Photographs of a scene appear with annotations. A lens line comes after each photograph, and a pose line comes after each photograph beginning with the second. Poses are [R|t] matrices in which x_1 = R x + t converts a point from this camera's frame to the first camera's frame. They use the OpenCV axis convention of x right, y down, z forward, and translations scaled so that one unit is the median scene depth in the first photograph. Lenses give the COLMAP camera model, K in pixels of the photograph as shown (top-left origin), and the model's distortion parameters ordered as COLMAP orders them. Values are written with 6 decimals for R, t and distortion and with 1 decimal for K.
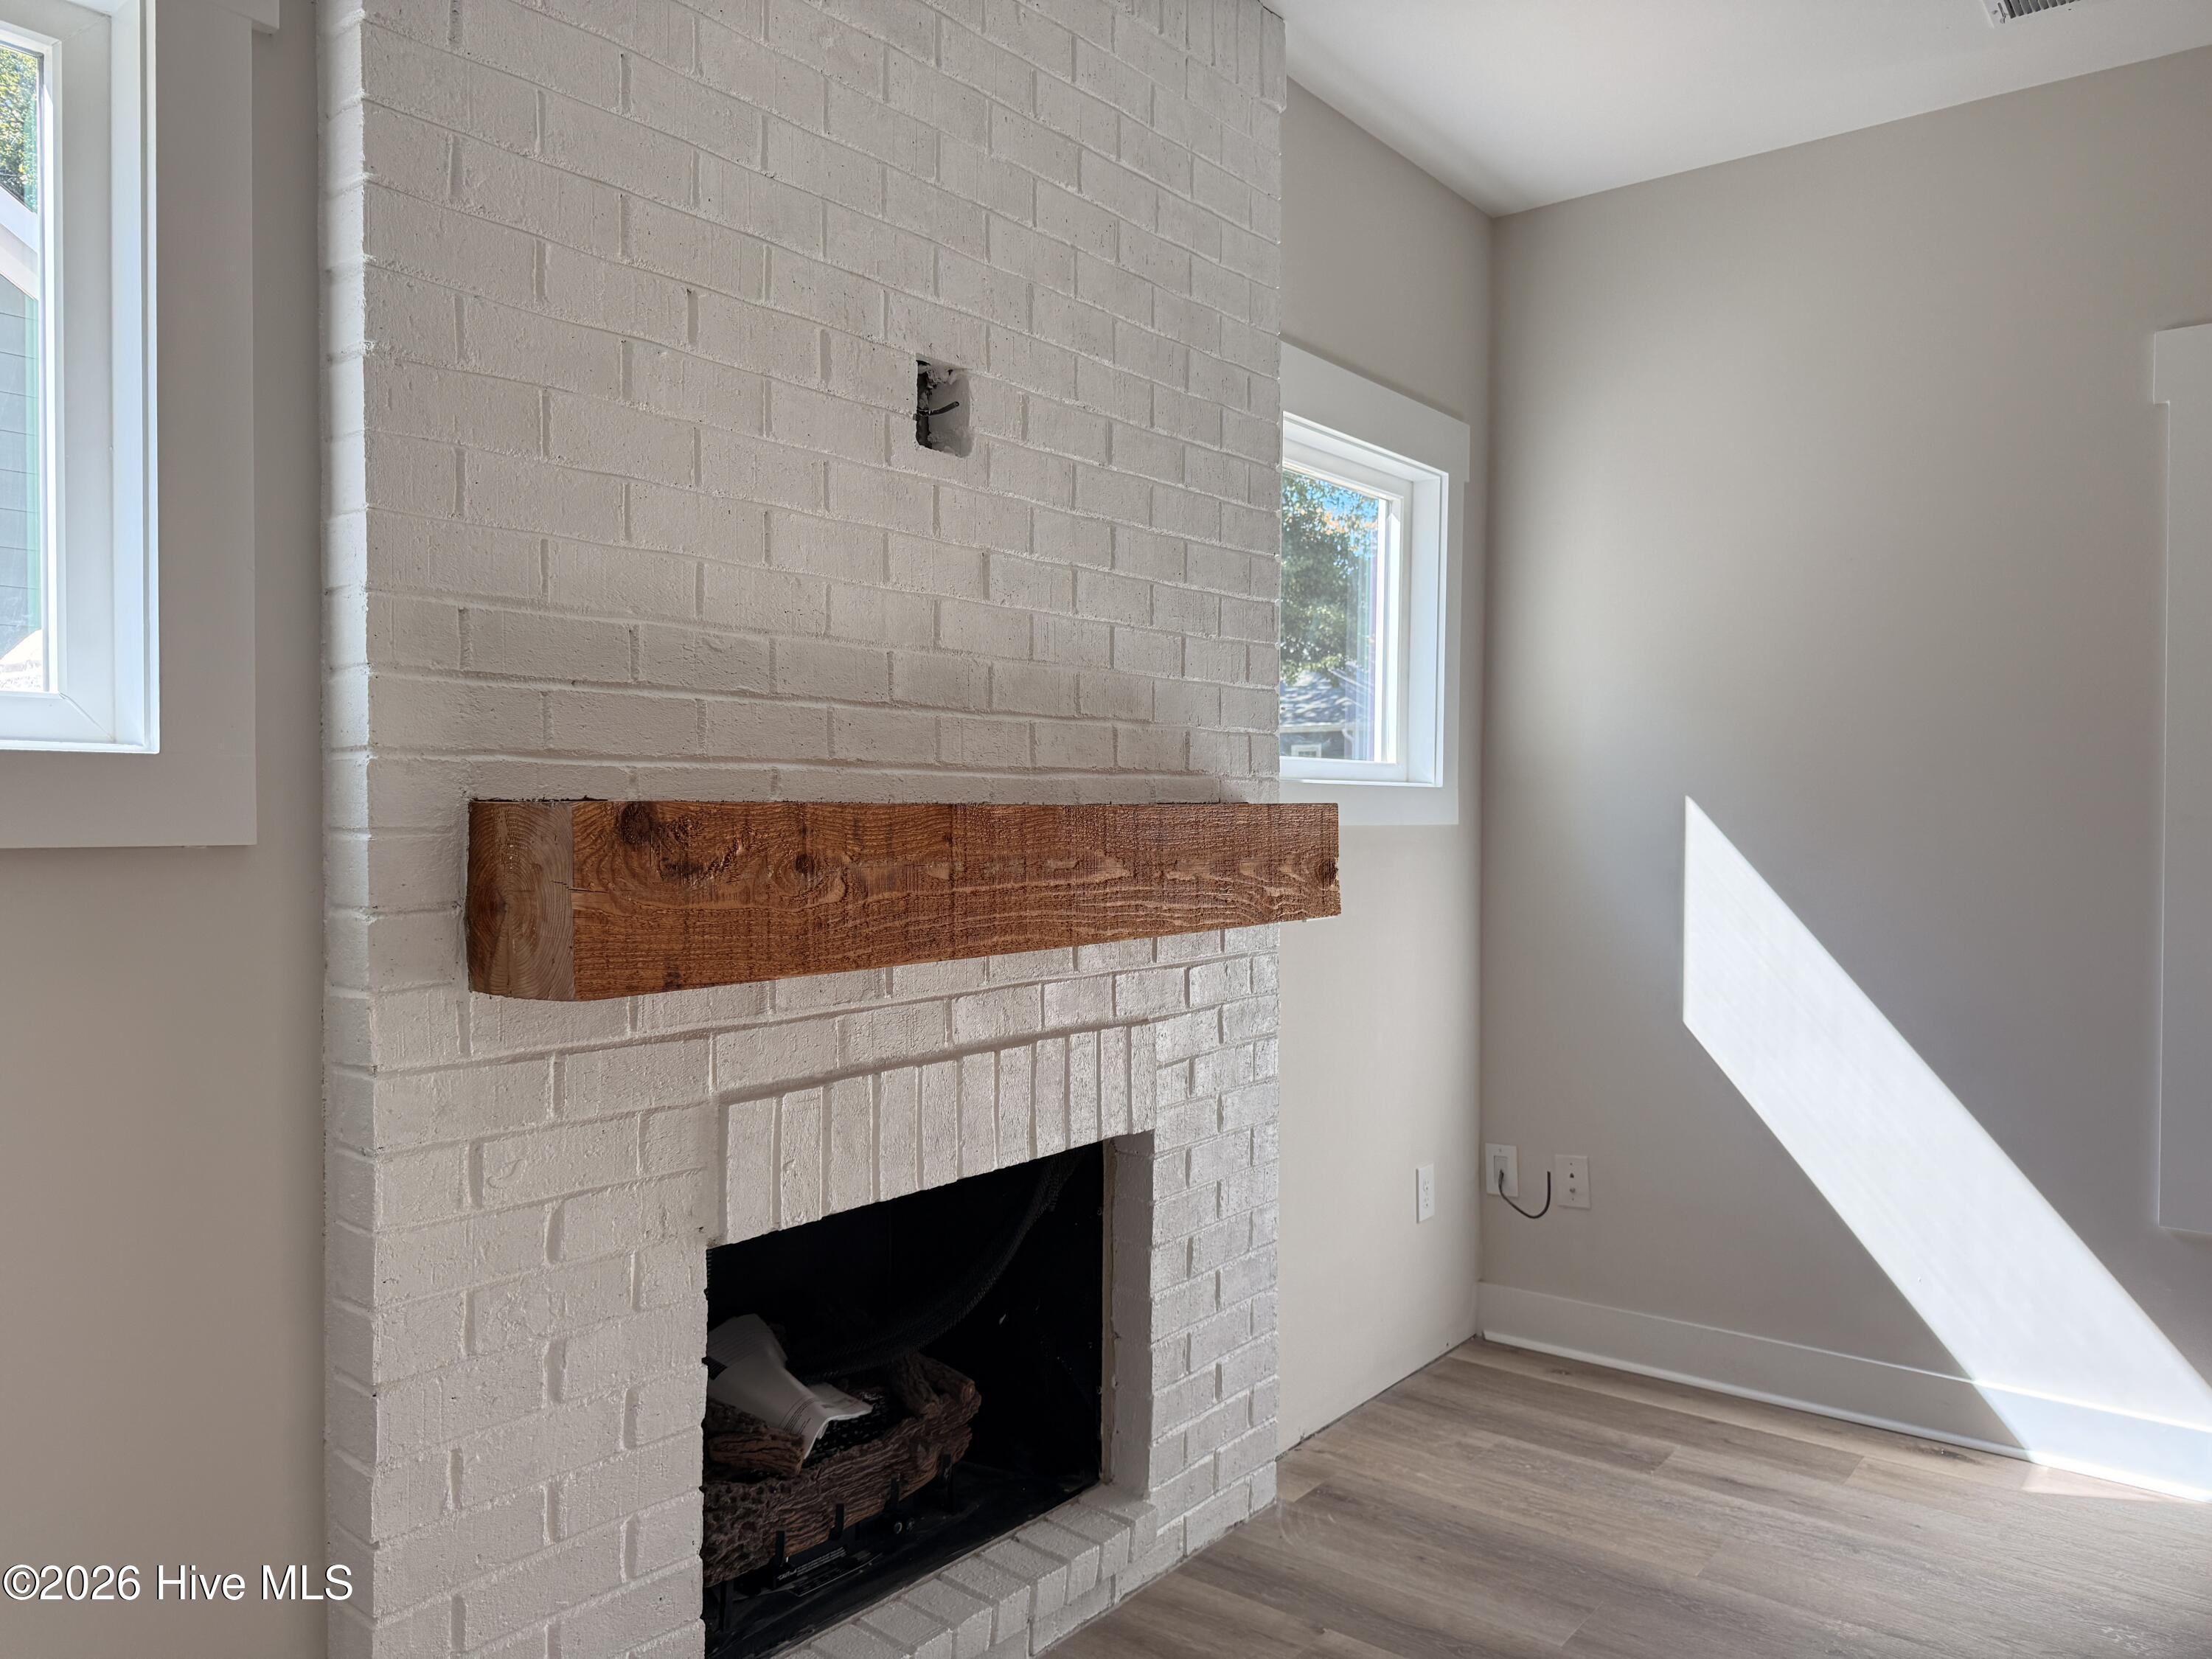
lens RADIAL K [[1558.1, 0, 1104.9], [0, 1558.1, 839.1], [0, 0, 1]] dist [0.128936, -0.205886]
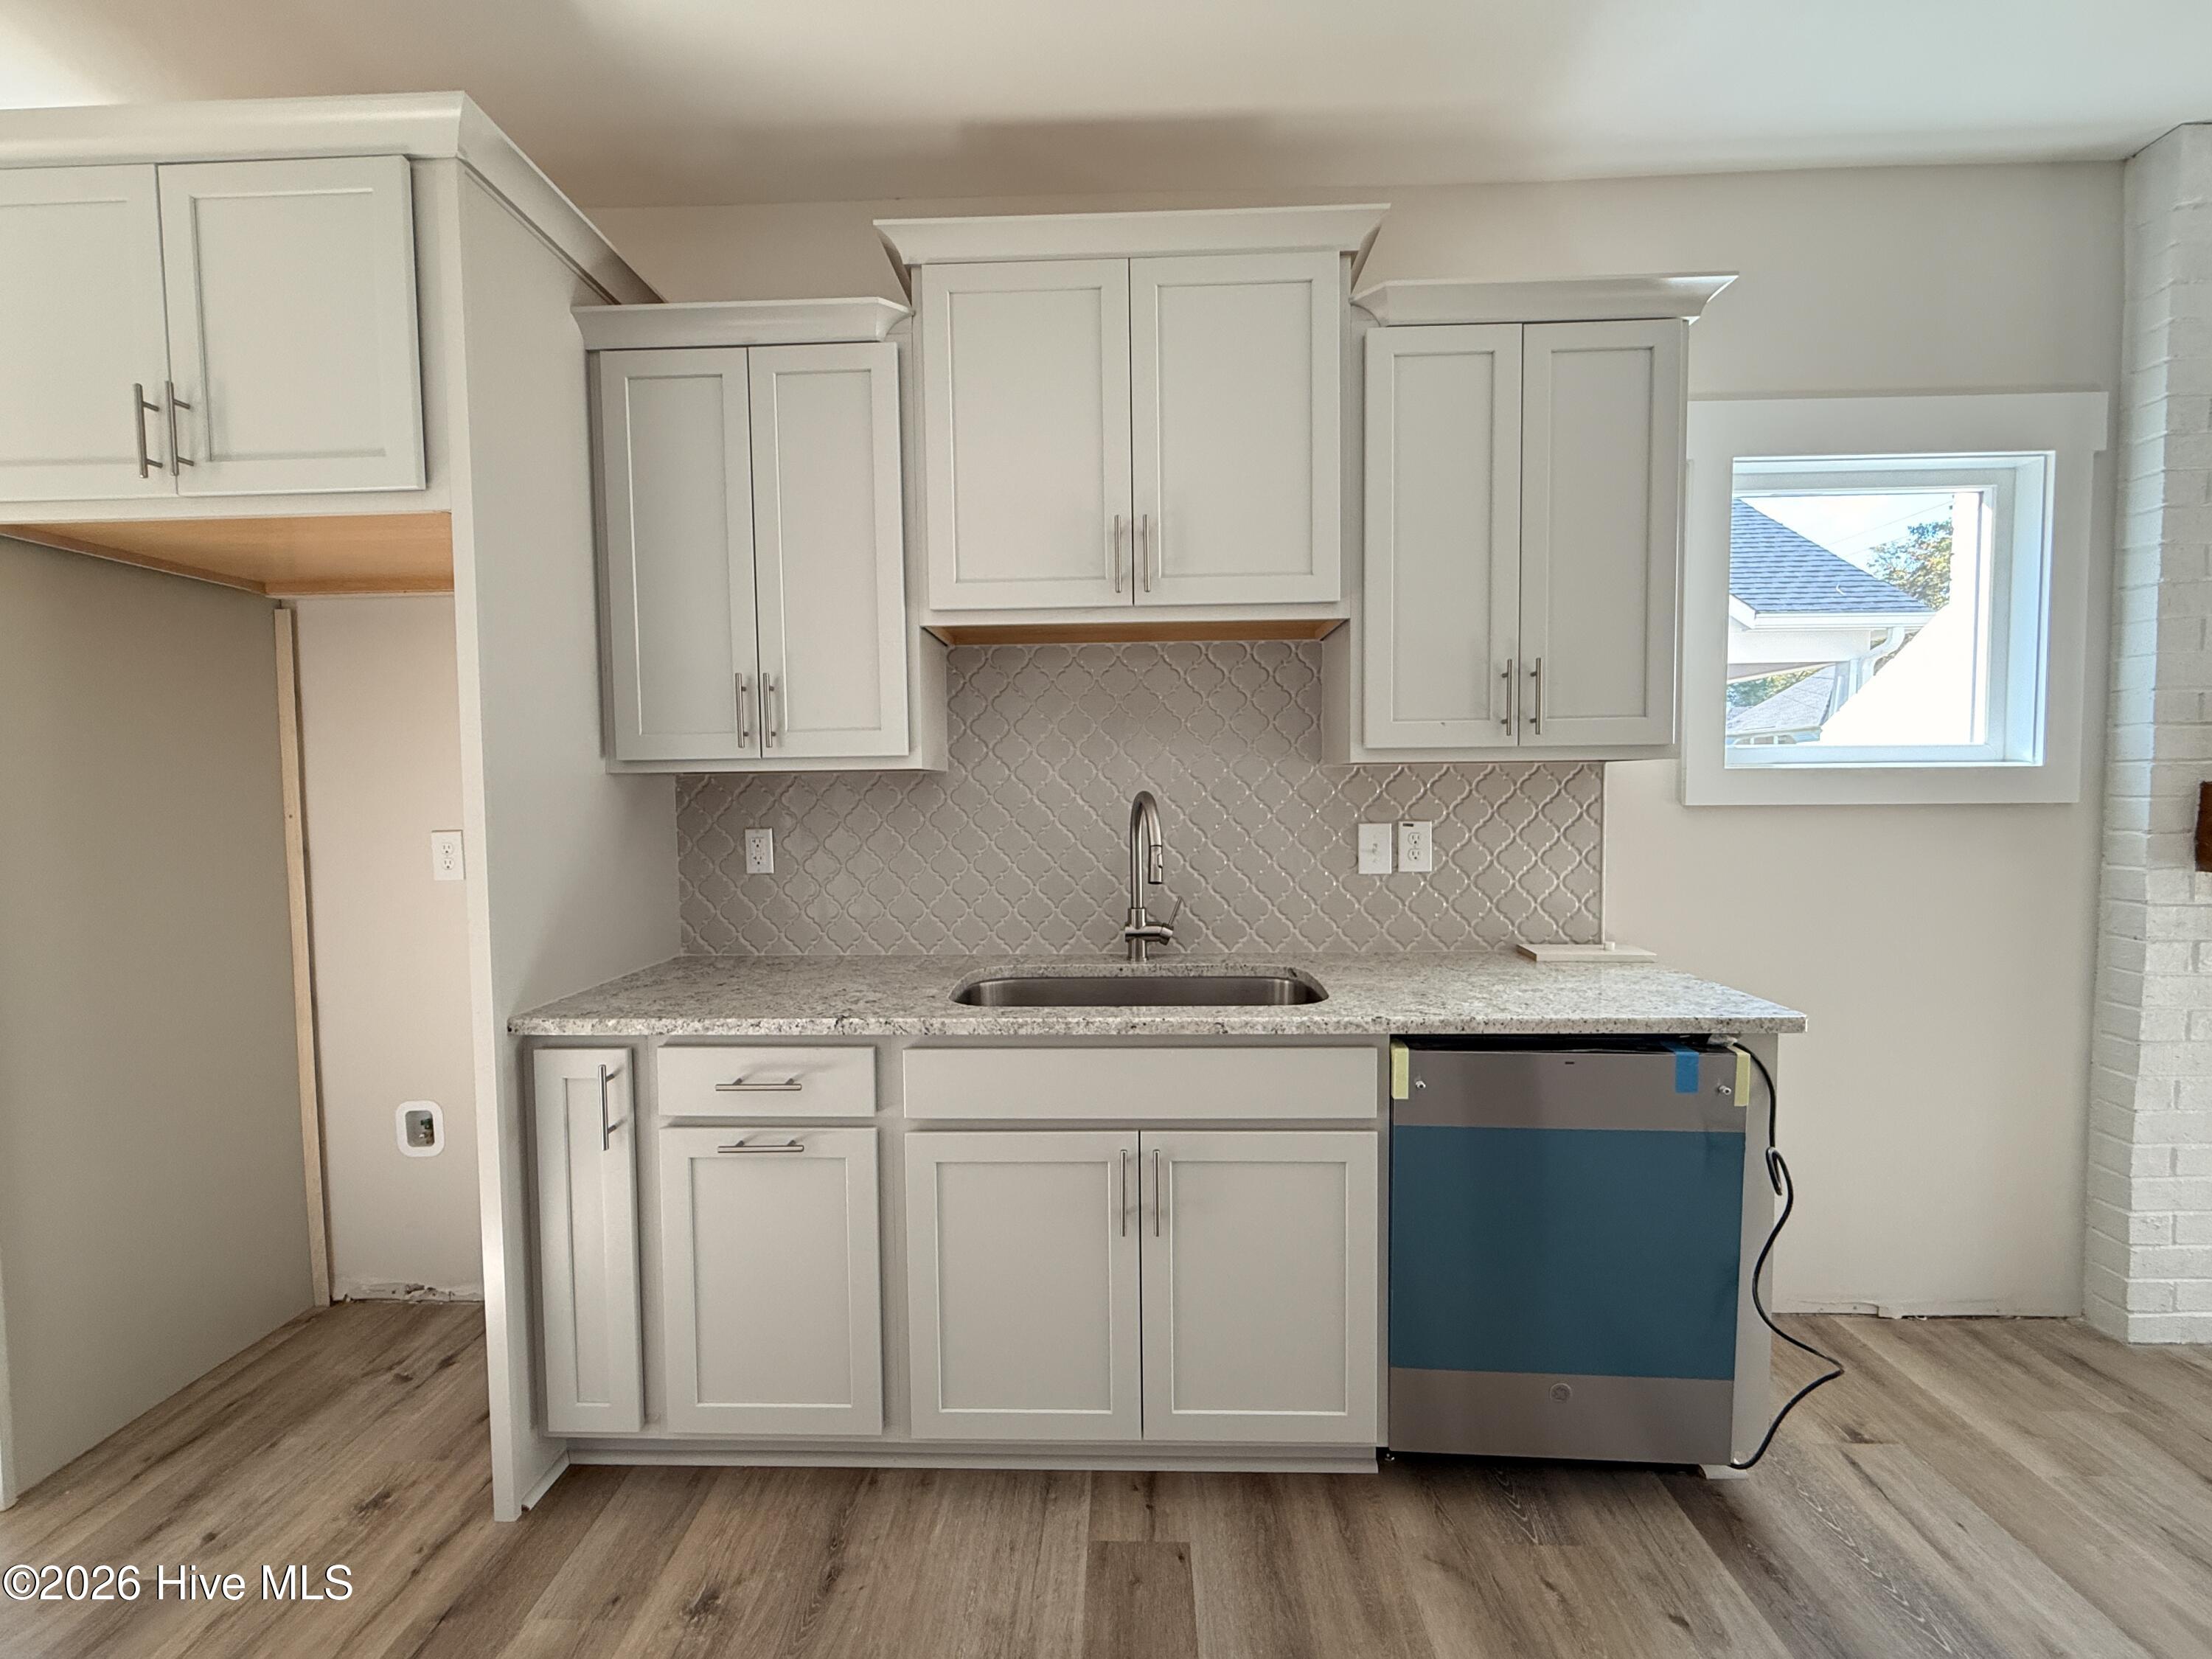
lens RADIAL K [[903.0, 0, 1095.9], [0, 903.0, 830.5], [0, 0, 1]] dist [0.001182, -0.000017]
pose [[0.588438, 0.027877, -0.808062, -0.220800], [-0.003487, 0.999484, 0.031942, 0.005126], [0.808535, -0.015978, 0.588231, -0.706334]]
